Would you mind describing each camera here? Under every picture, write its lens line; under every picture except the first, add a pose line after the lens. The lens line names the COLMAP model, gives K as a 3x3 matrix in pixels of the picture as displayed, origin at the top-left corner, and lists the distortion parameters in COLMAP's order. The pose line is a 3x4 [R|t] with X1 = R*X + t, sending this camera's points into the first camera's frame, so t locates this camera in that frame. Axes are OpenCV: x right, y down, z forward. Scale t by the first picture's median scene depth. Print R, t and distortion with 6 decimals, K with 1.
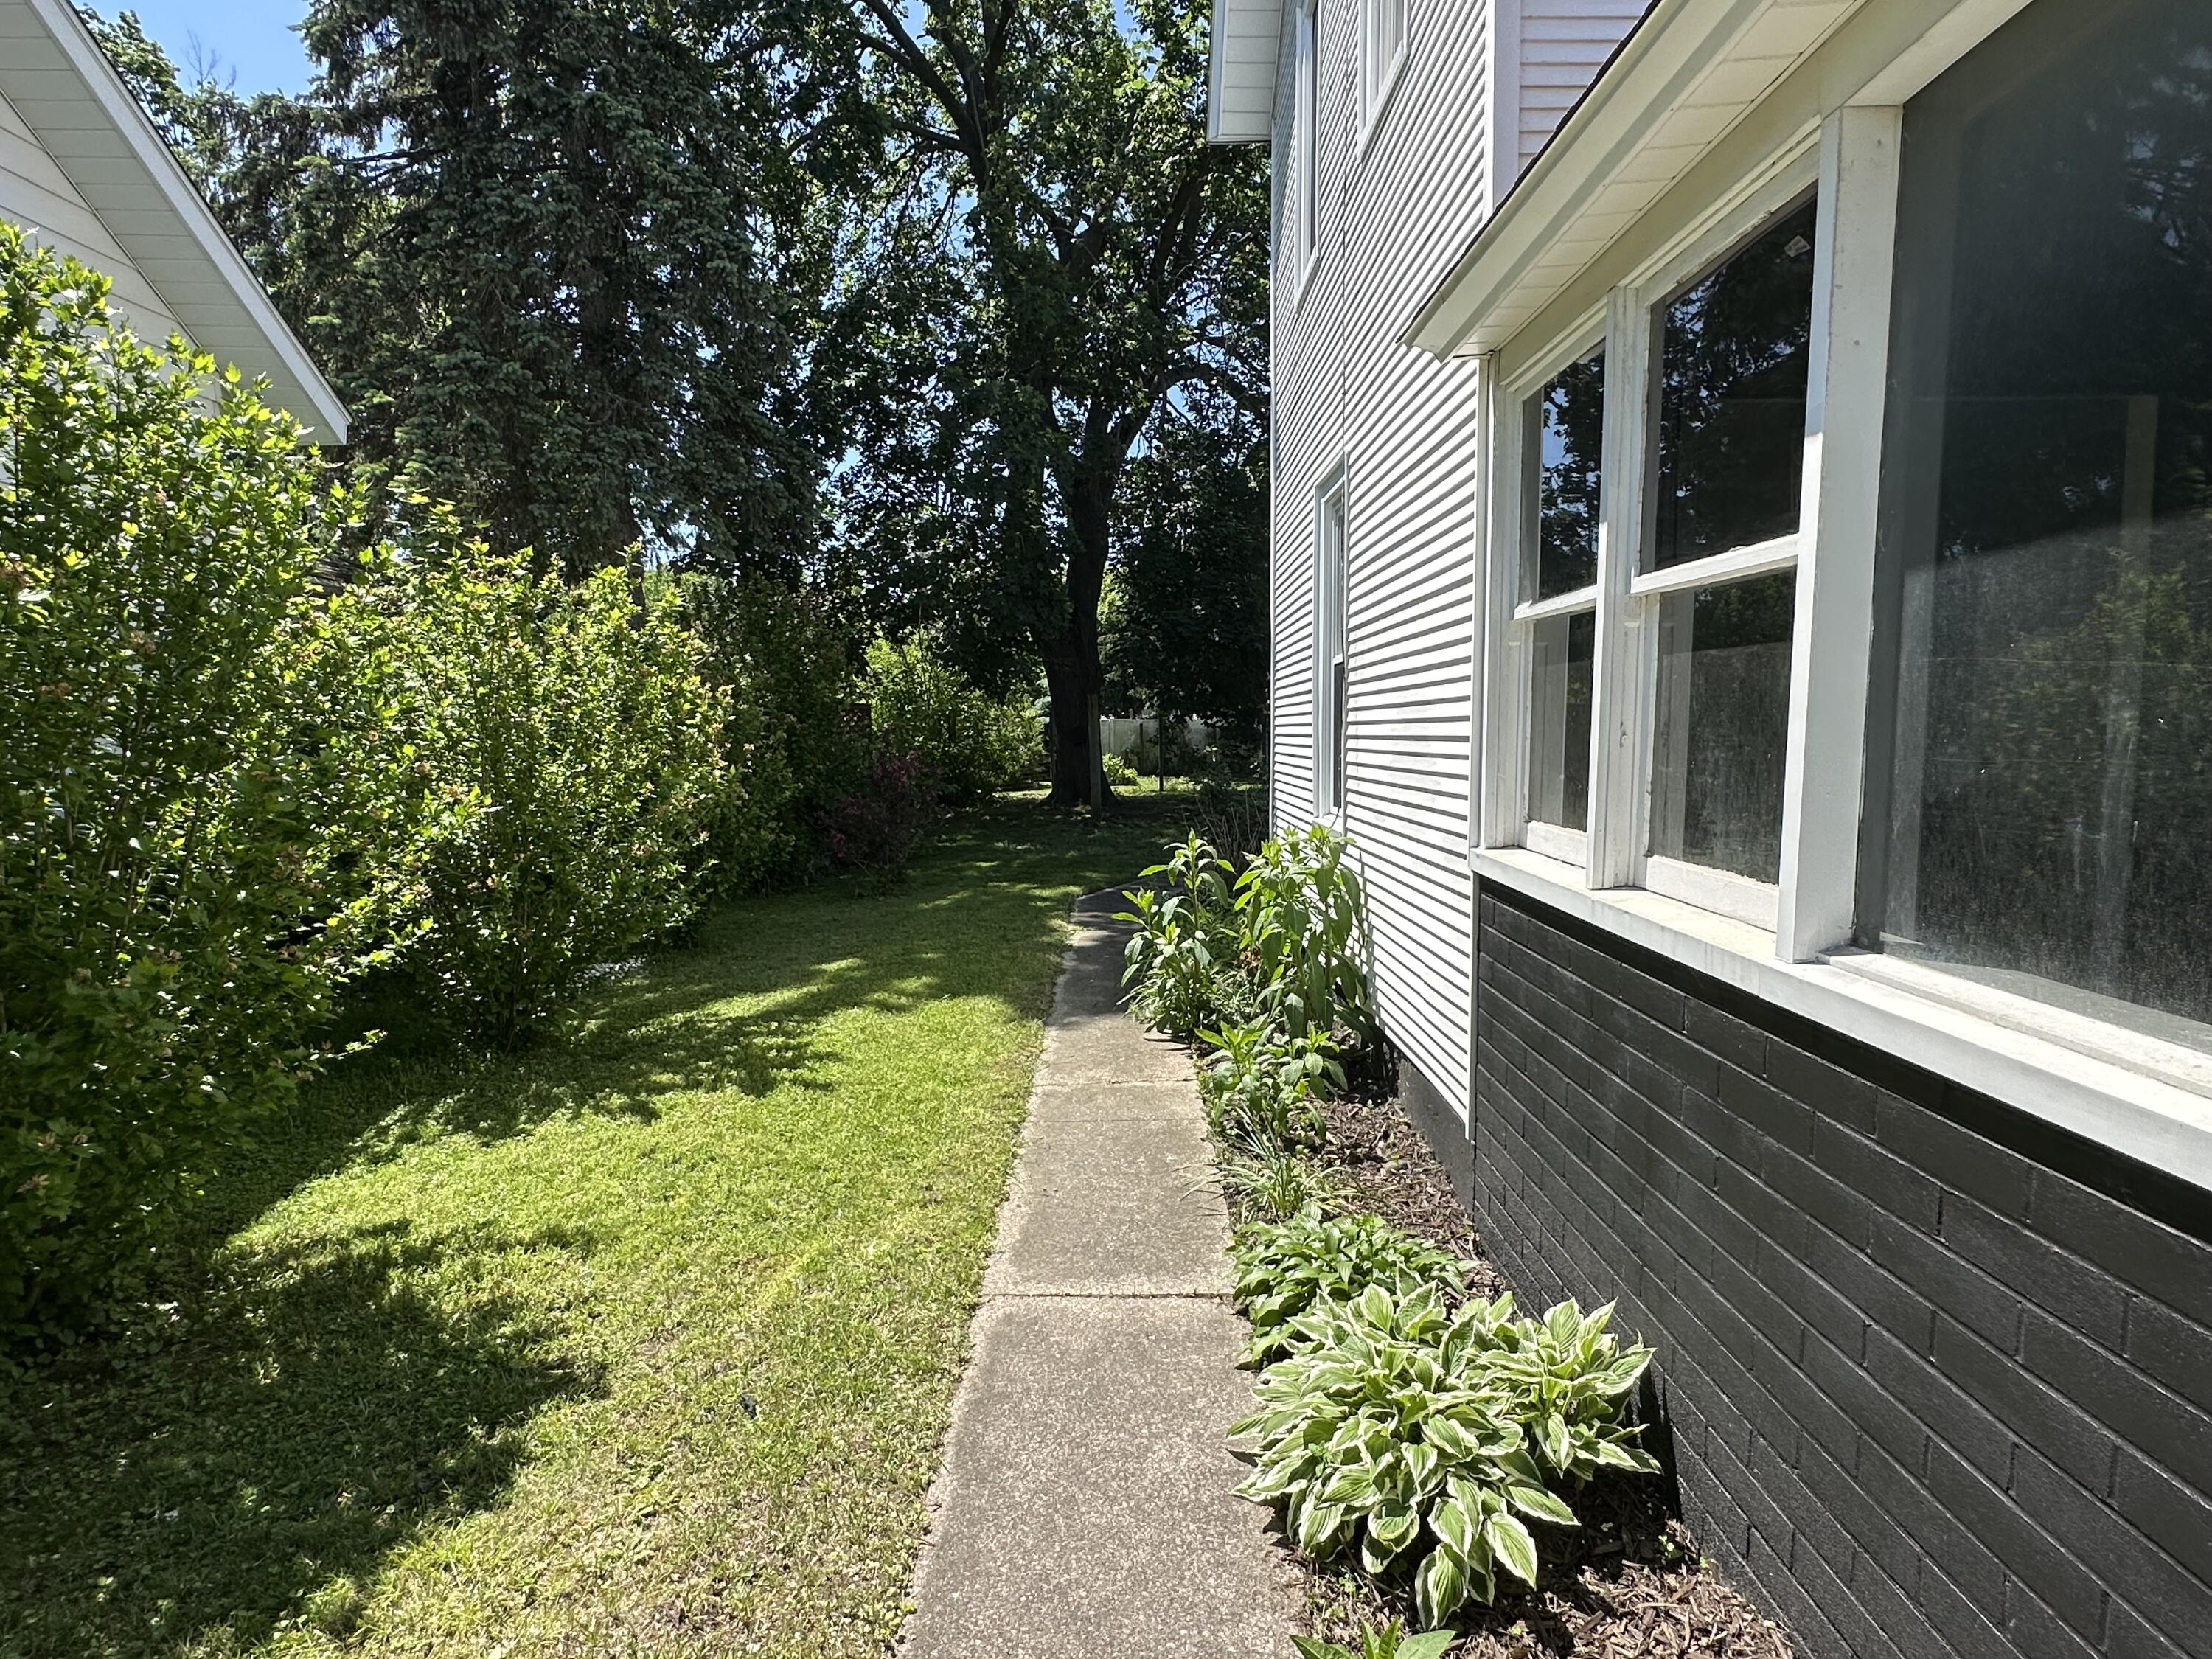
lens RADIAL K [[1226.0, 0, 1106.0], [0, 1226.0, 829.5], [0, 0, 1]] dist [-0.000461, -0.000097]
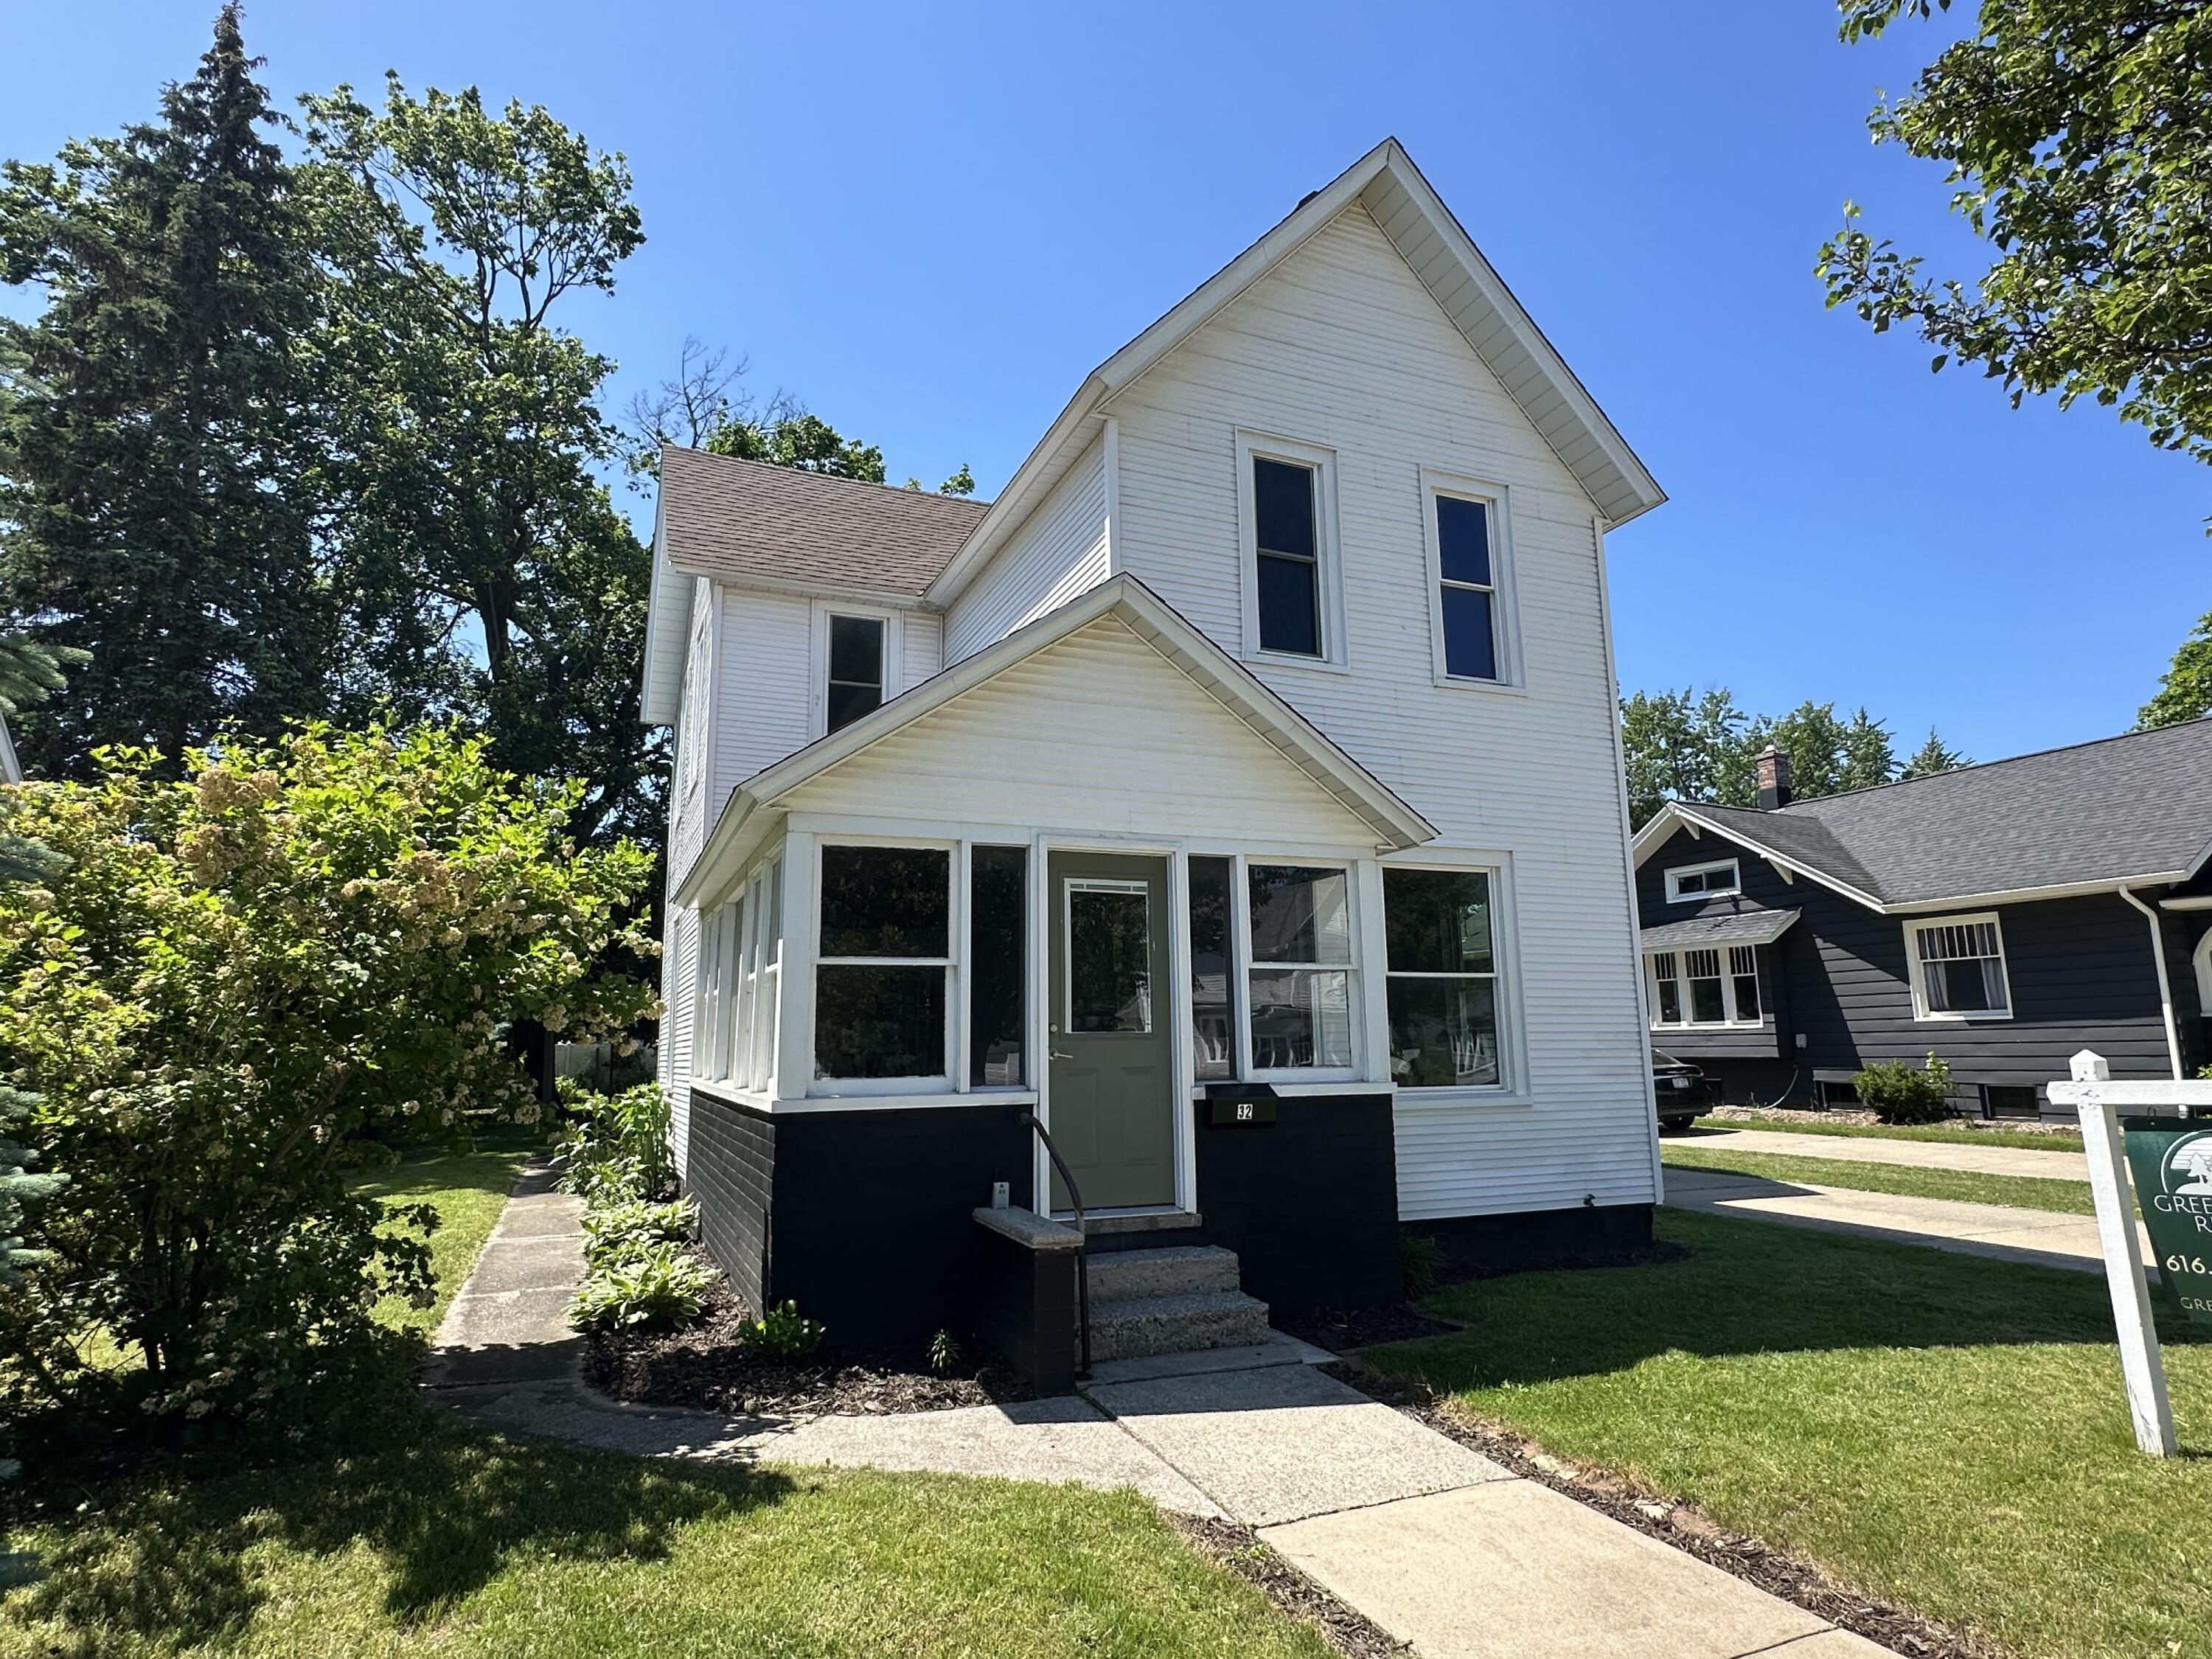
lens RADIAL K [[1226.0, 0, 1106.0], [0, 1226.0, 829.5], [0, 0, 1]] dist [-0.000461, -0.000097]
pose [[0.916767, 0.056520, 0.395404, 0.015269], [0.047503, 0.967484, -0.248432, 0.130329], [-0.396588, 0.246537, 0.884272, -1.274175]]
